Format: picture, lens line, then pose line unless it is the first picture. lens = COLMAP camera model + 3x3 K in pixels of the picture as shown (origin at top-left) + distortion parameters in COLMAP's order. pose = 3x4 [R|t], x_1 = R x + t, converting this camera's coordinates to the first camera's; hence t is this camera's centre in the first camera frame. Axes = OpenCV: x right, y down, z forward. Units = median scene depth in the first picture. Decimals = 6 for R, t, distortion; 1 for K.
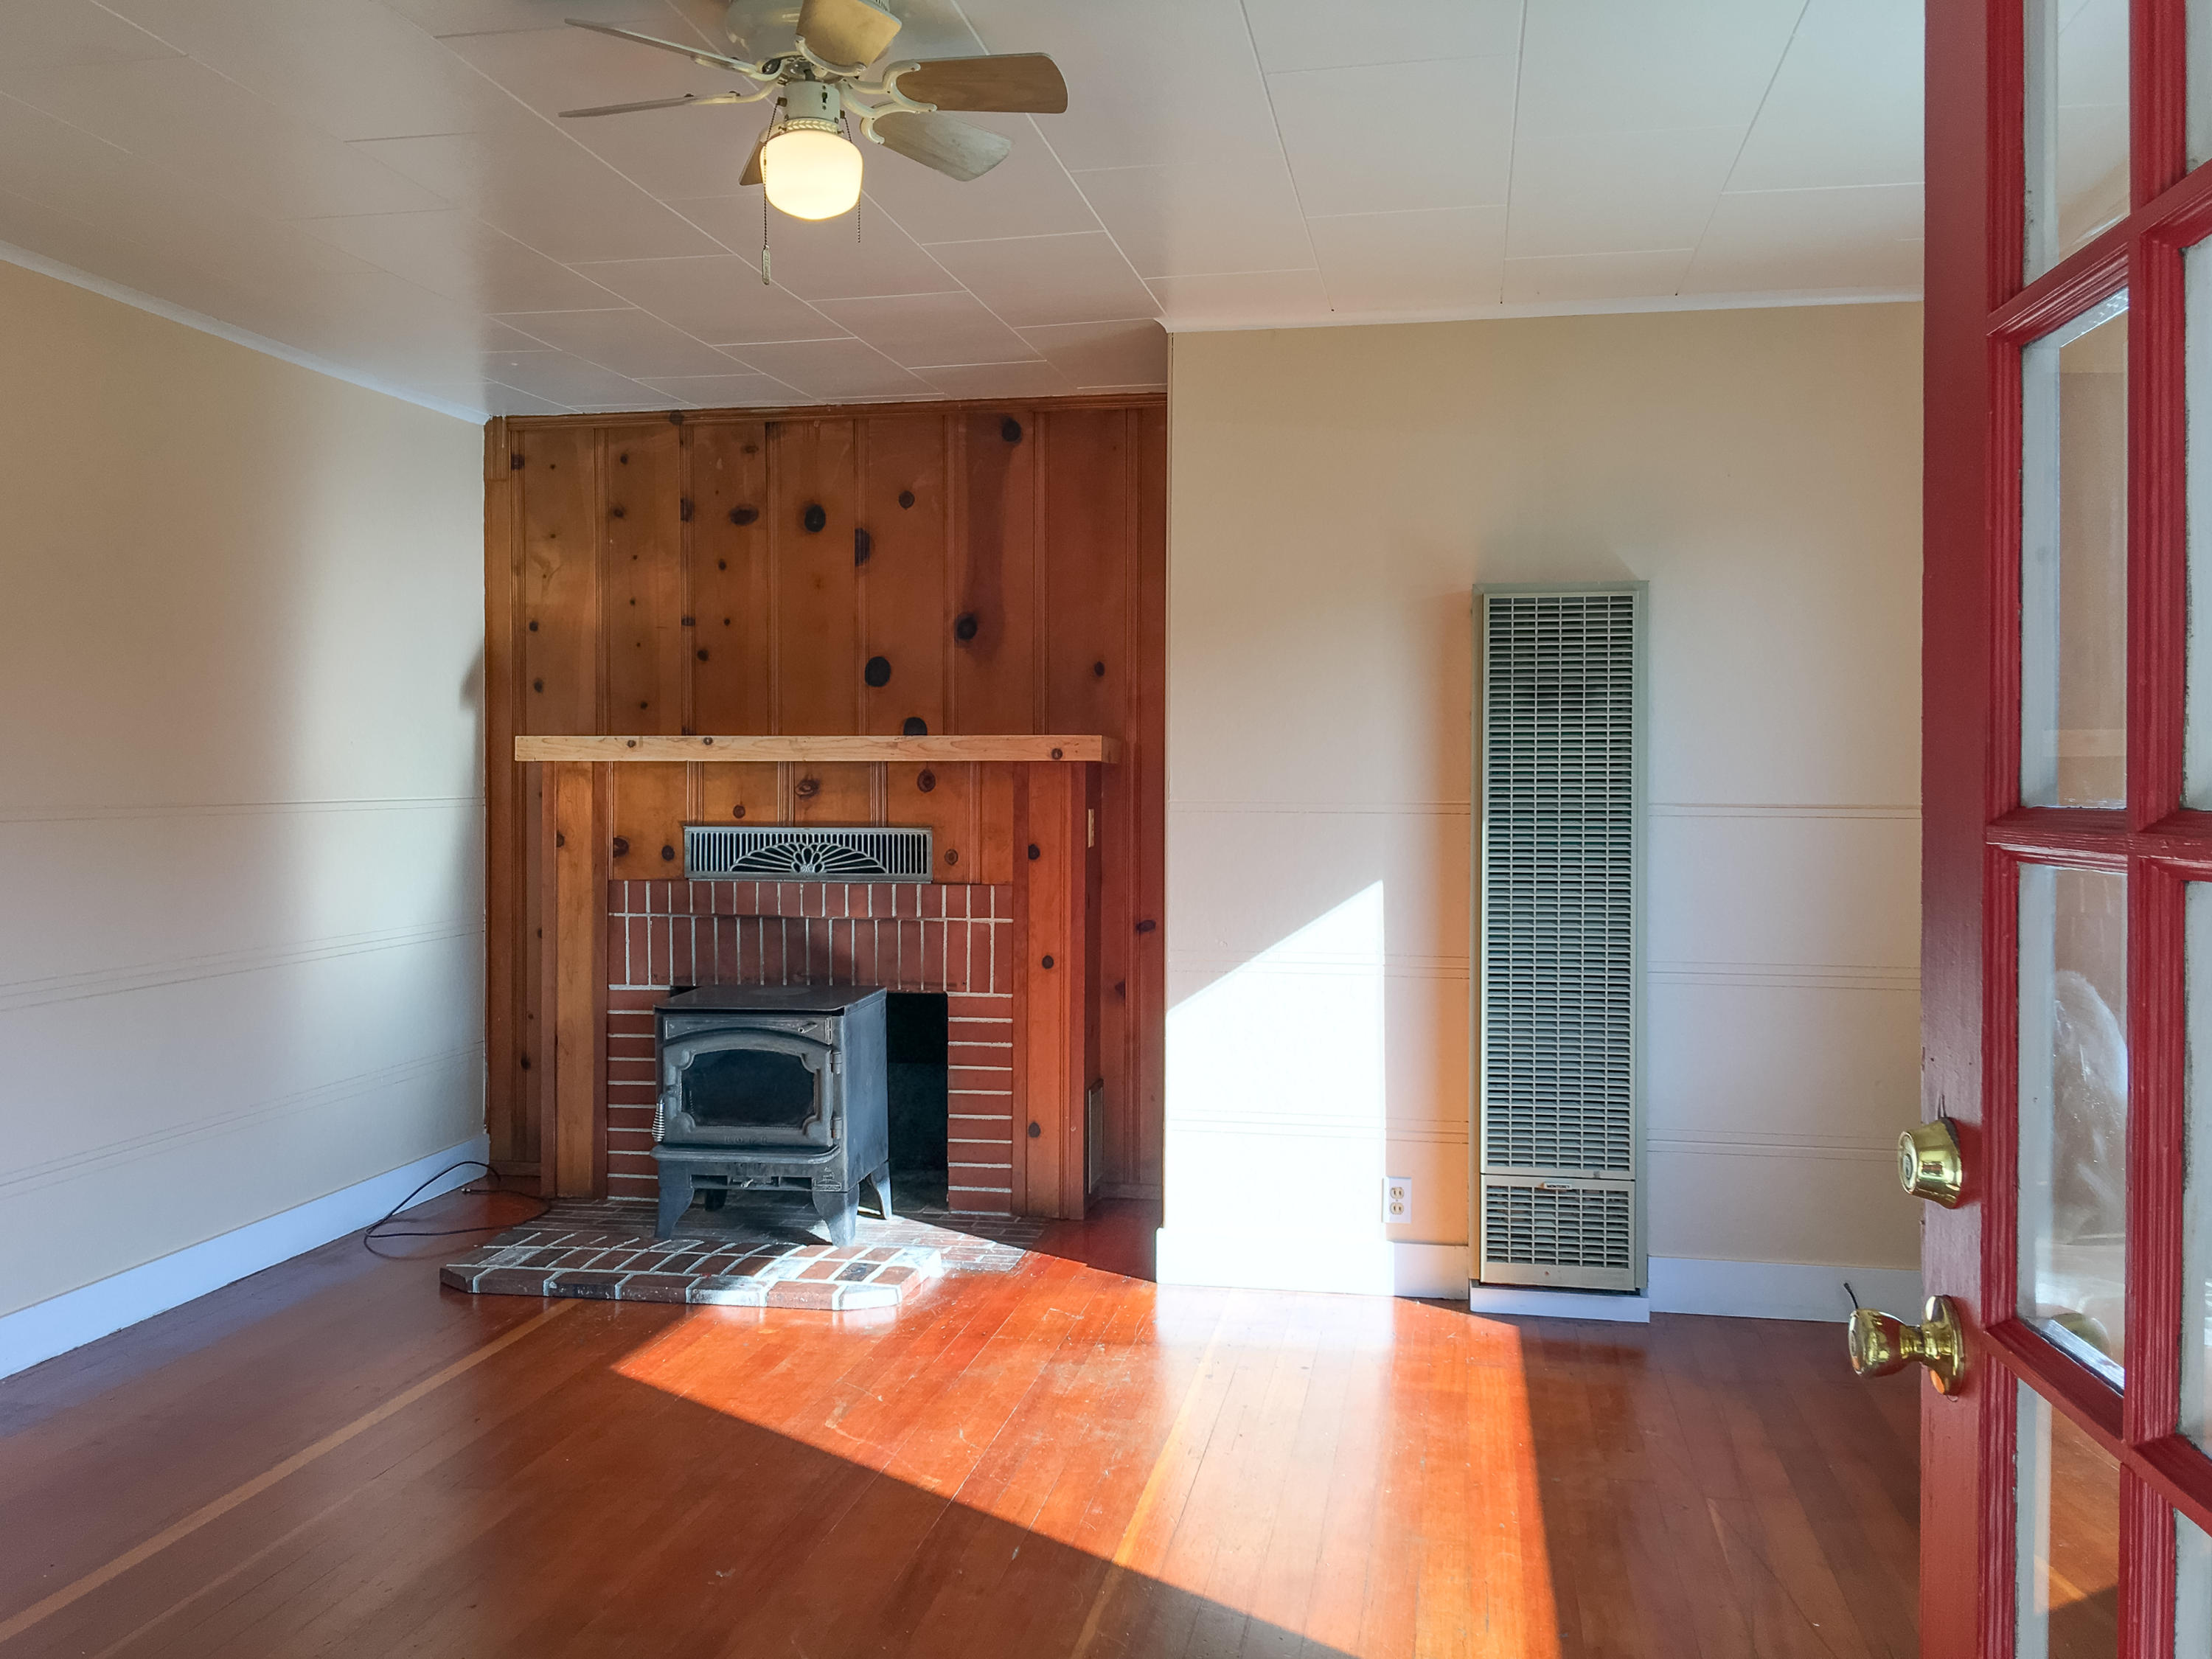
lens RADIAL K [[1976.3, 0, 1103.1], [0, 1976.3, 808.4], [0, 0, 1]] dist [0.066270, -0.124952]
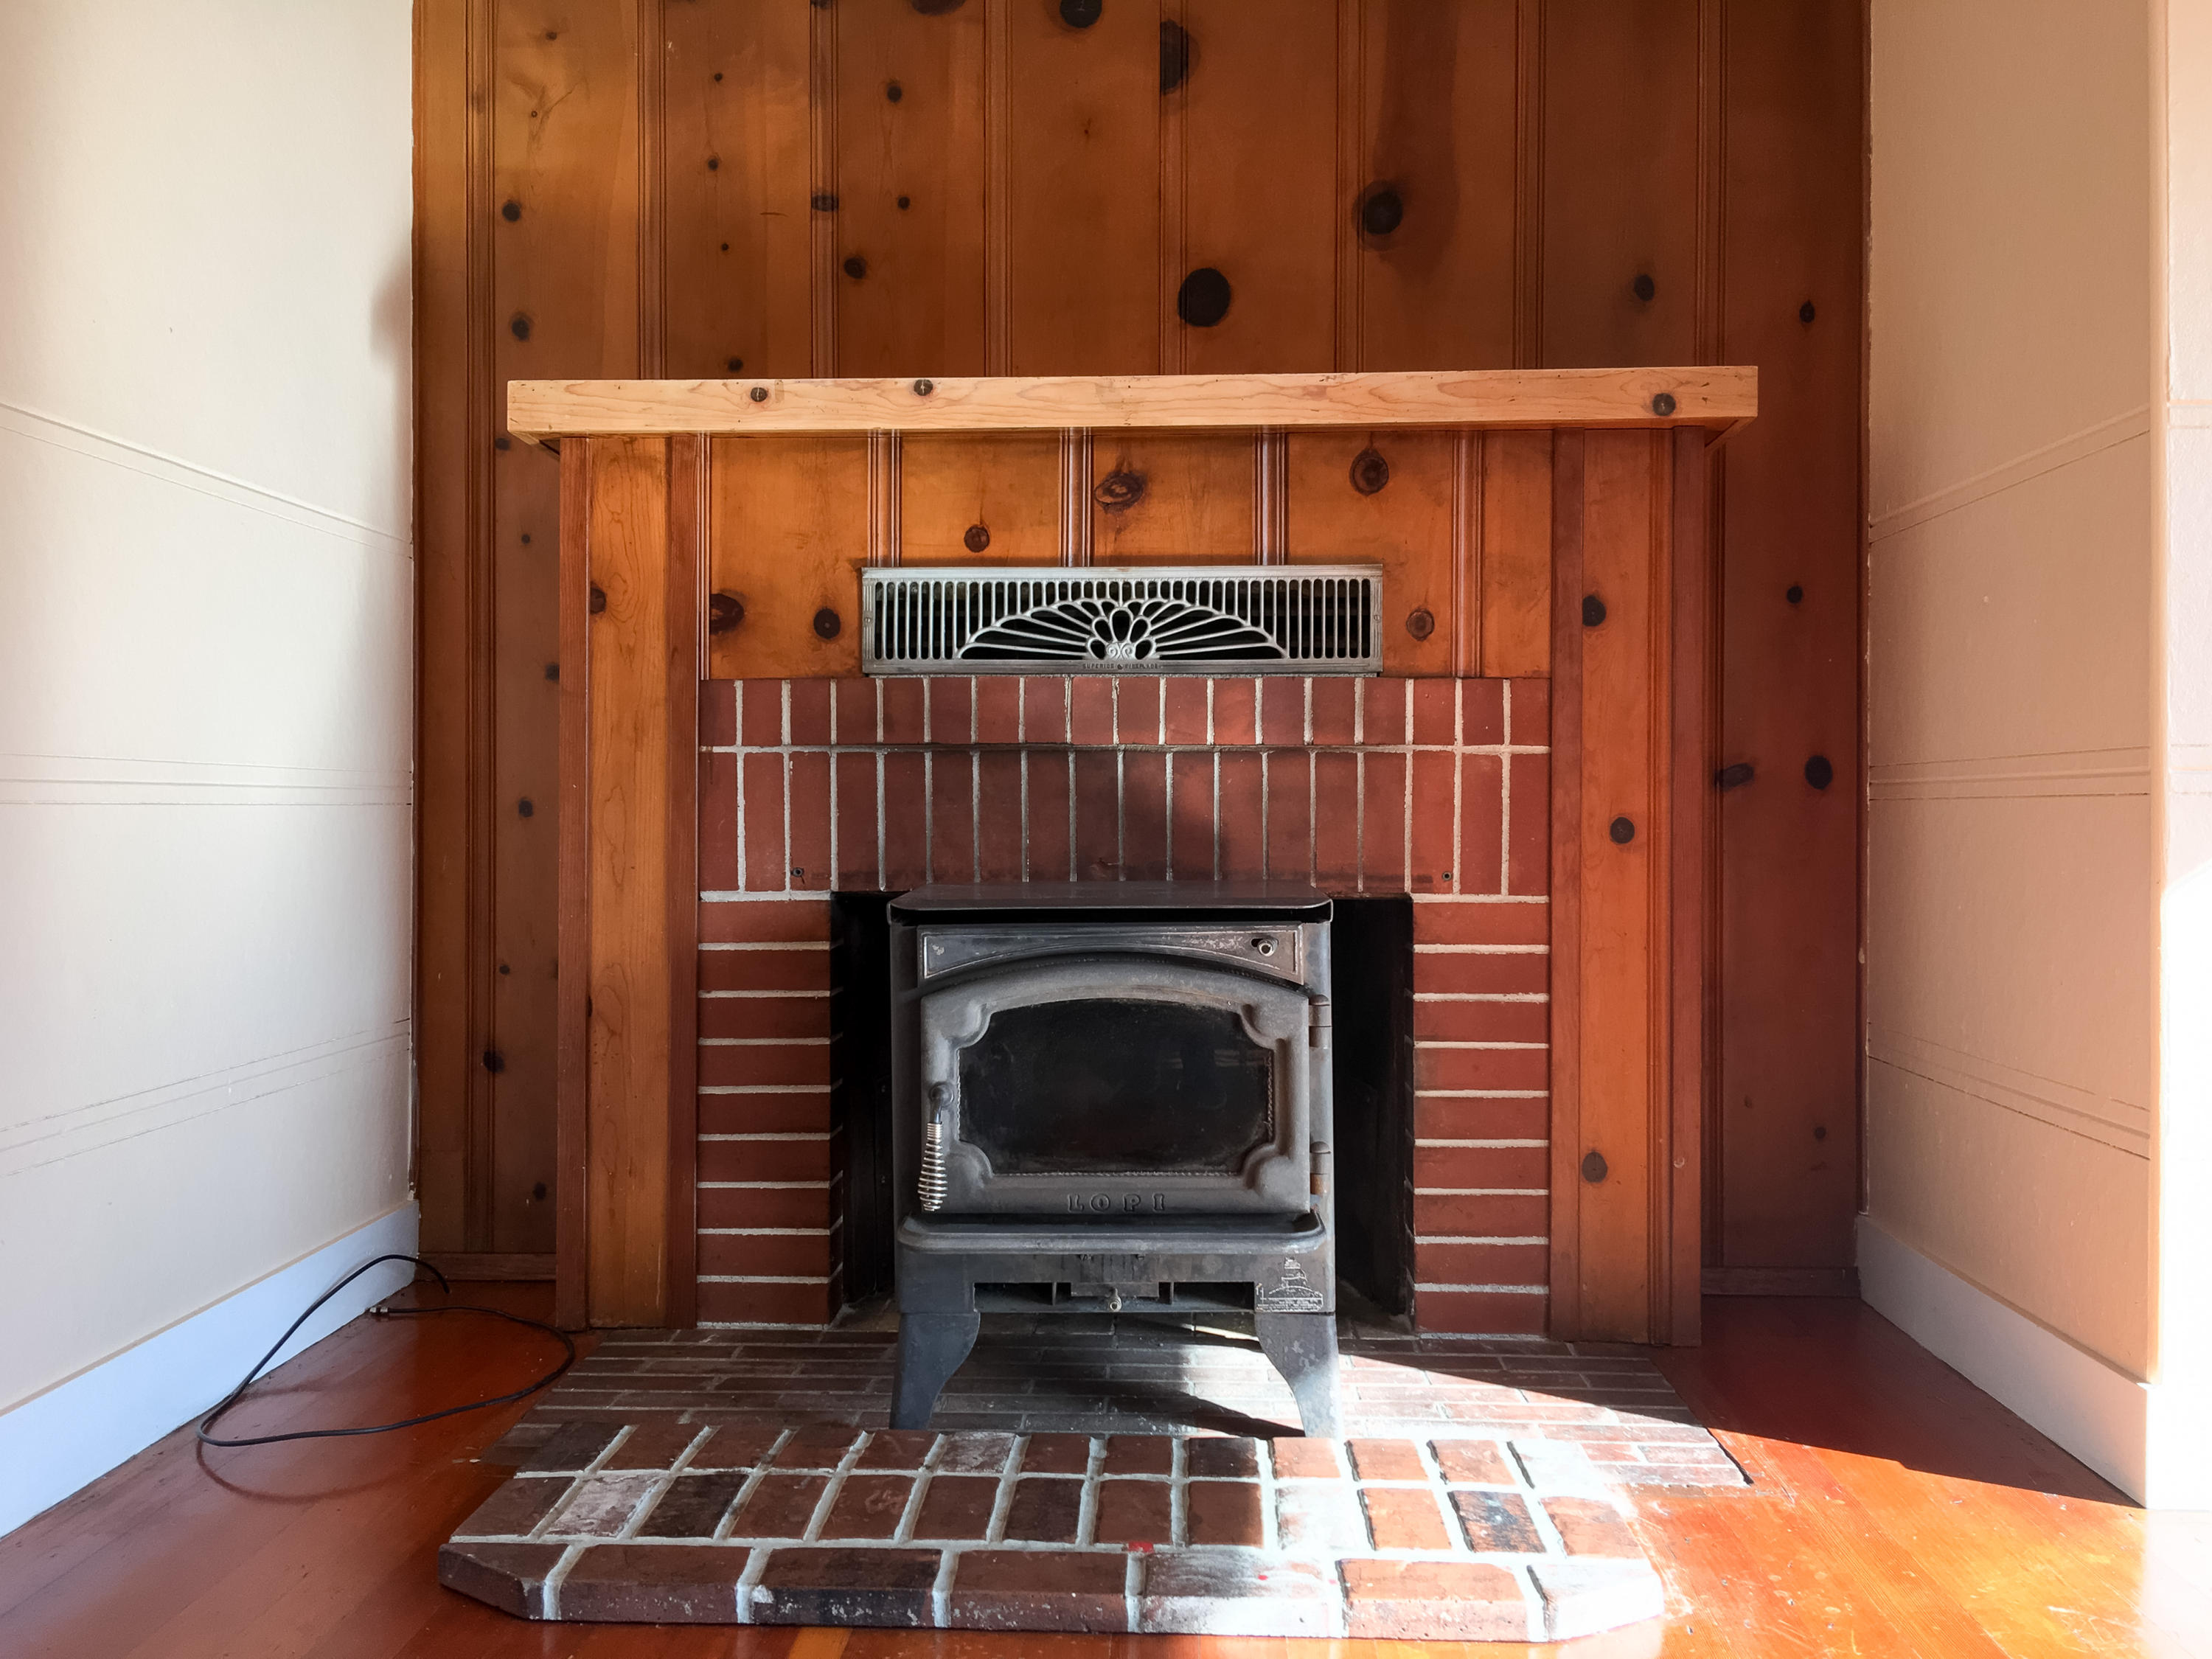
lens RADIAL K [[1976.3, 0, 1103.1], [0, 1976.3, 808.4], [0, 0, 1]] dist [0.066270, -0.124952]
pose [[0.990922, -0.000572, 0.134437, -0.220073], [0.002957, 0.999842, -0.017539, 0.078500], [-0.134406, 0.017777, 0.990767, 0.506347]]
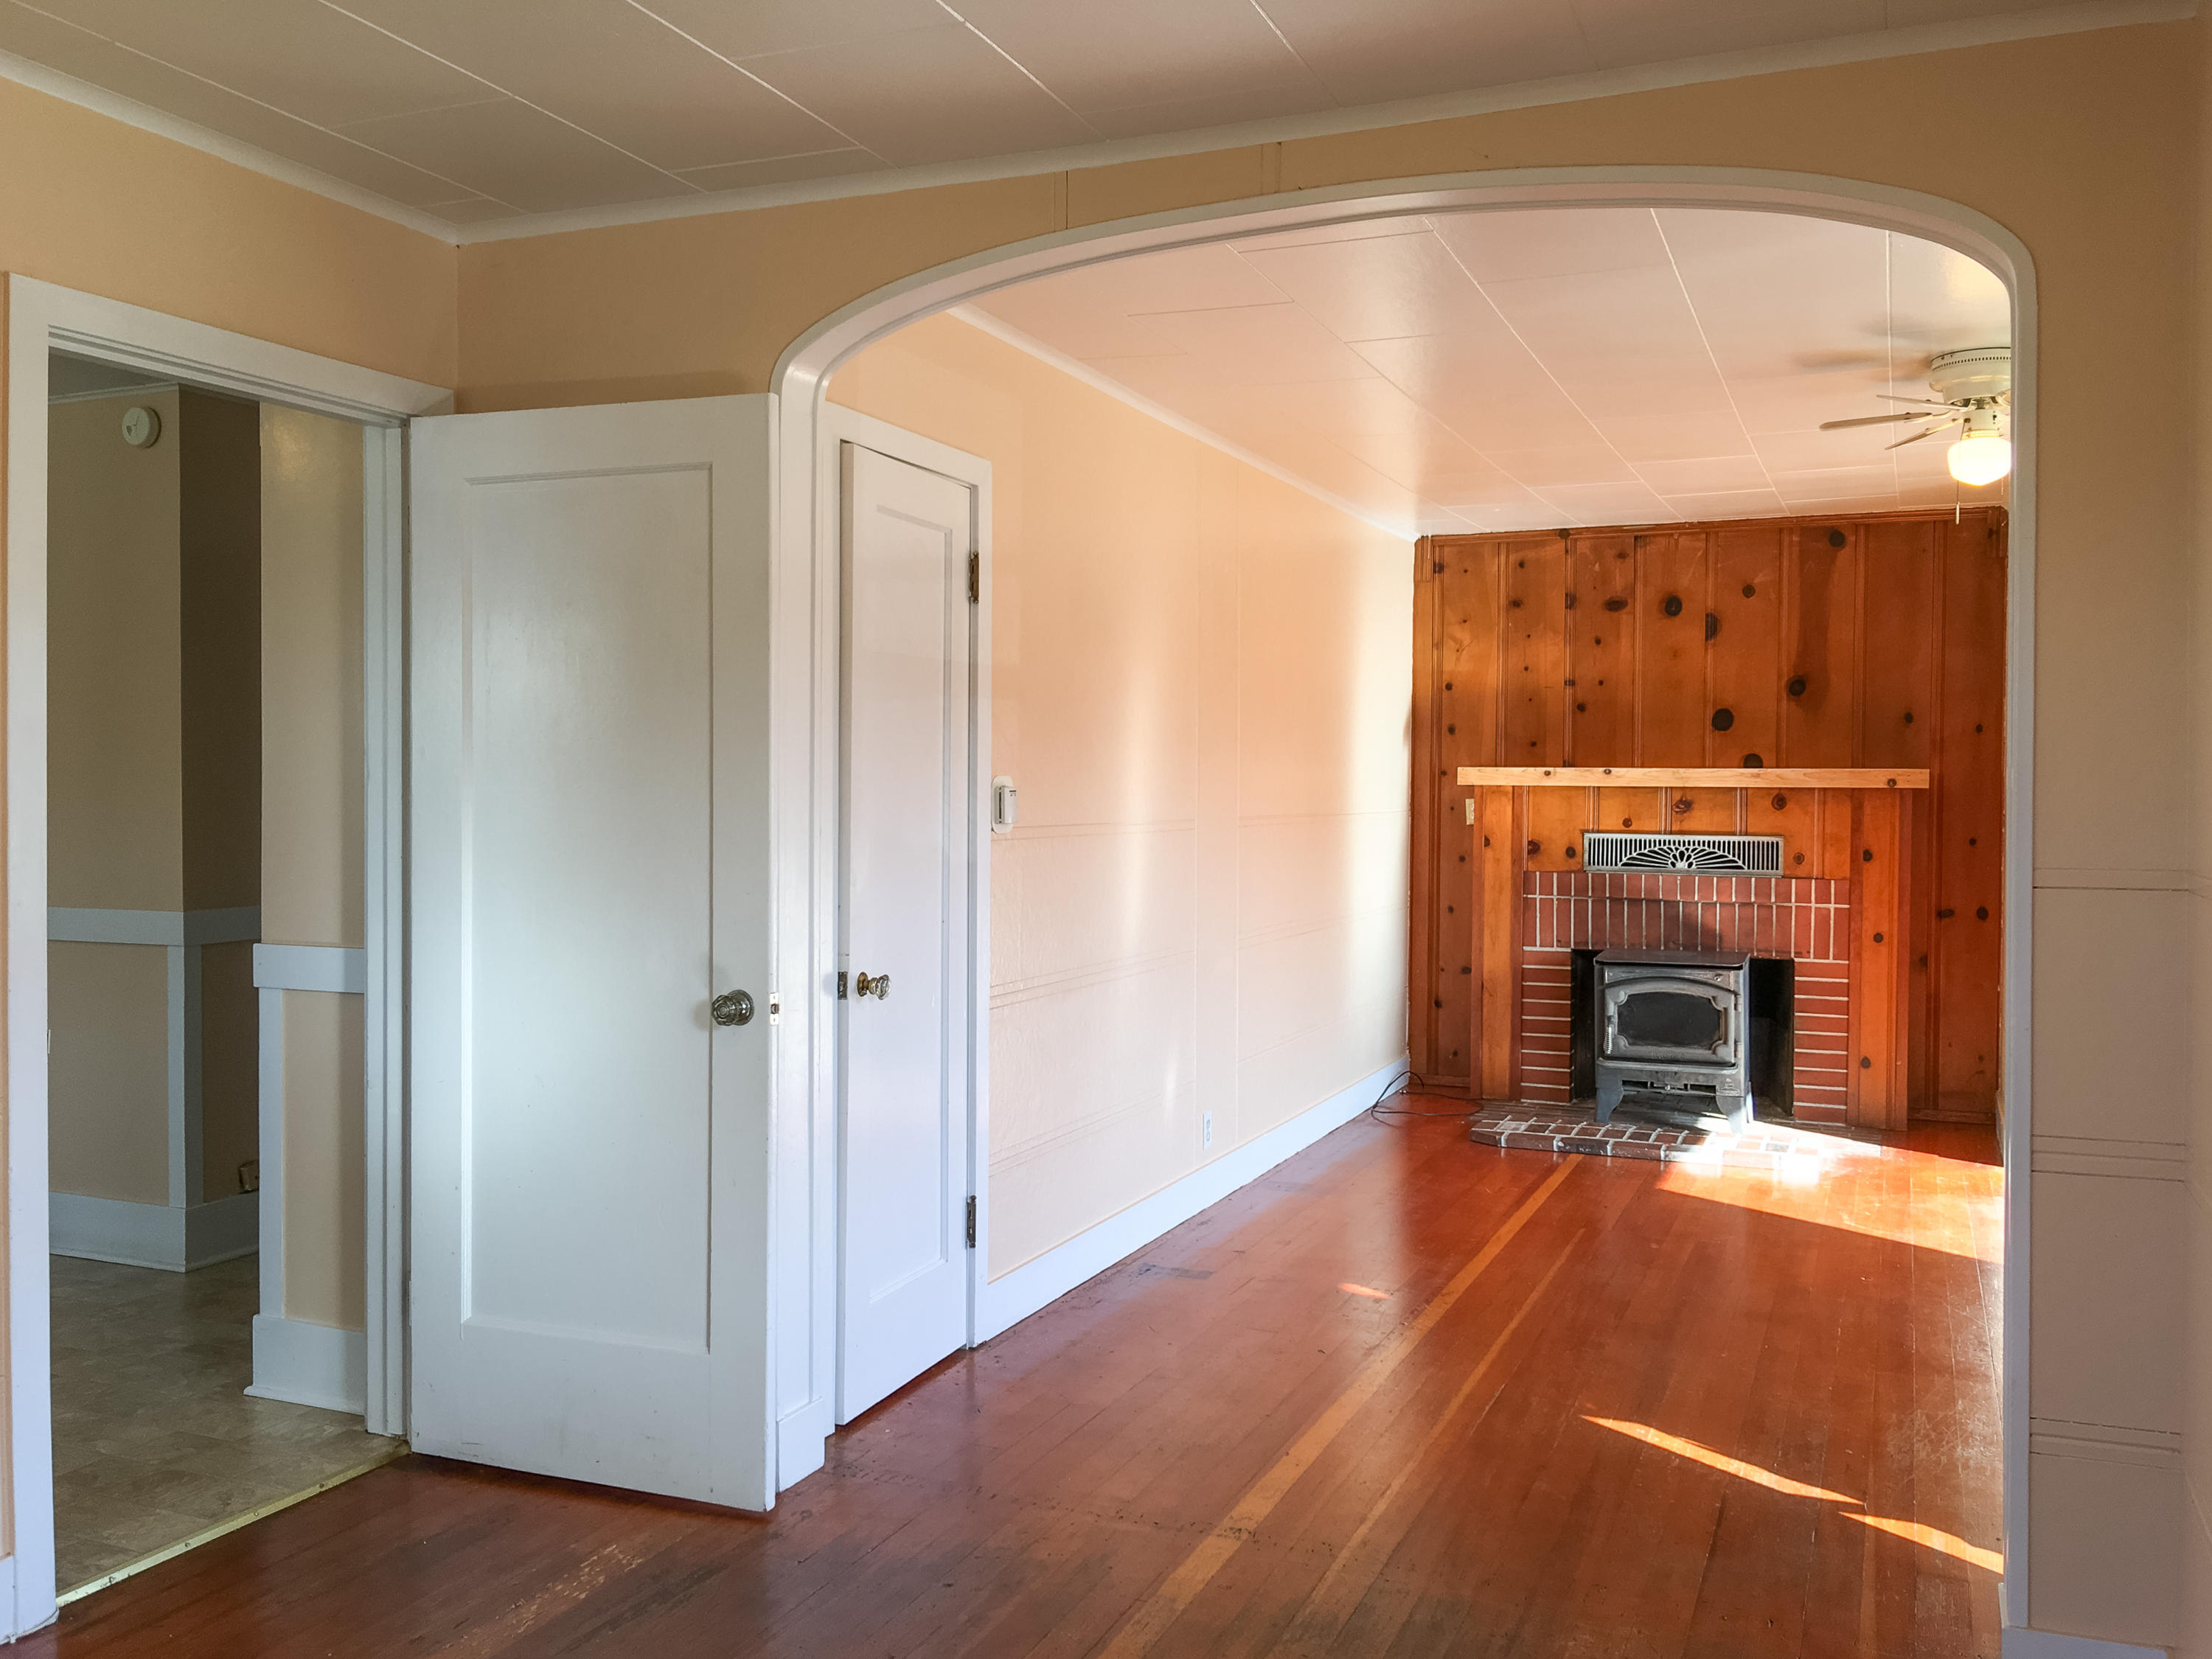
lens RADIAL K [[1965.2, 0, 1058.7], [0, 1965.2, 809.9], [0, 0, 1]] dist [0.070940, -0.090914]
pose [[0.974671, 0.009457, -0.223444, -0.262944], [-0.010212, 0.999945, -0.002224, -0.000303], [0.223411, 0.004449, 0.974714, -0.424912]]
